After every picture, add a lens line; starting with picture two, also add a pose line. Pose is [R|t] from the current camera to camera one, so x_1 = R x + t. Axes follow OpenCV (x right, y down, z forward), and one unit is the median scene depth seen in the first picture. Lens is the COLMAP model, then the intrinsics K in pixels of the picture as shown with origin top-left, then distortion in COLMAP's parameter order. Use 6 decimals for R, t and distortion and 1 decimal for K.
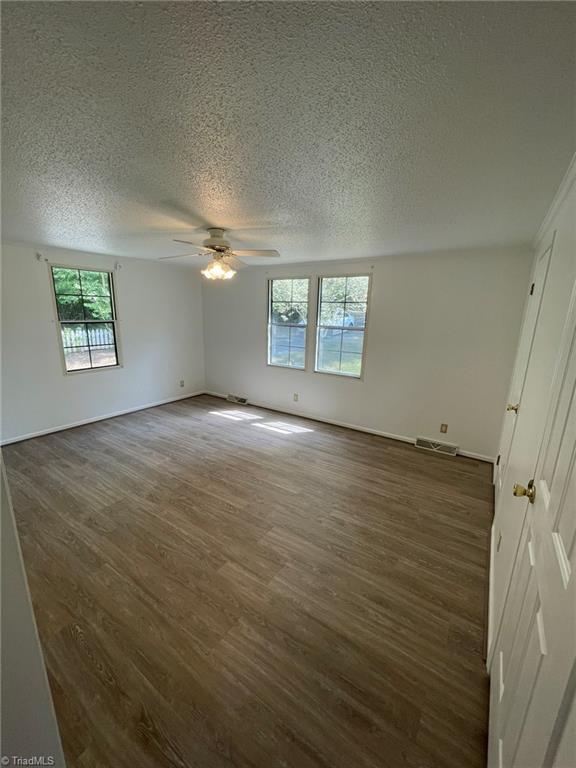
lens RADIAL K [[310.6, 0, 287.9], [0, 310.6, 385.0], [0, 0, 1]] dist [-0.001814, 0.000957]
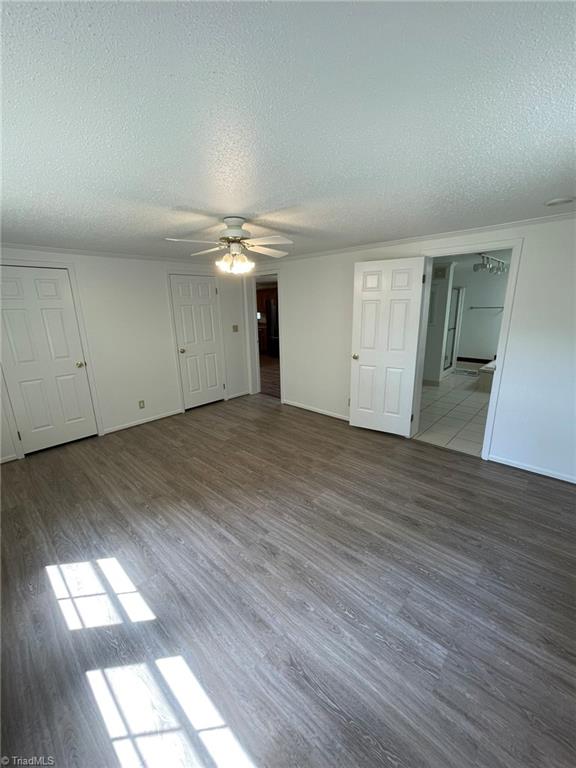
lens RADIAL K [[310.6, 0, 289.0], [0, 310.6, 384.7], [0, 0, 1]] dist [-0.001814, 0.000957]
pose [[-0.986875, -0.043697, 0.155459, -0.436753], [0.034476, 0.883484, 0.467190, -0.388200], [-0.157760, 0.466418, -0.870382, 1.577317]]
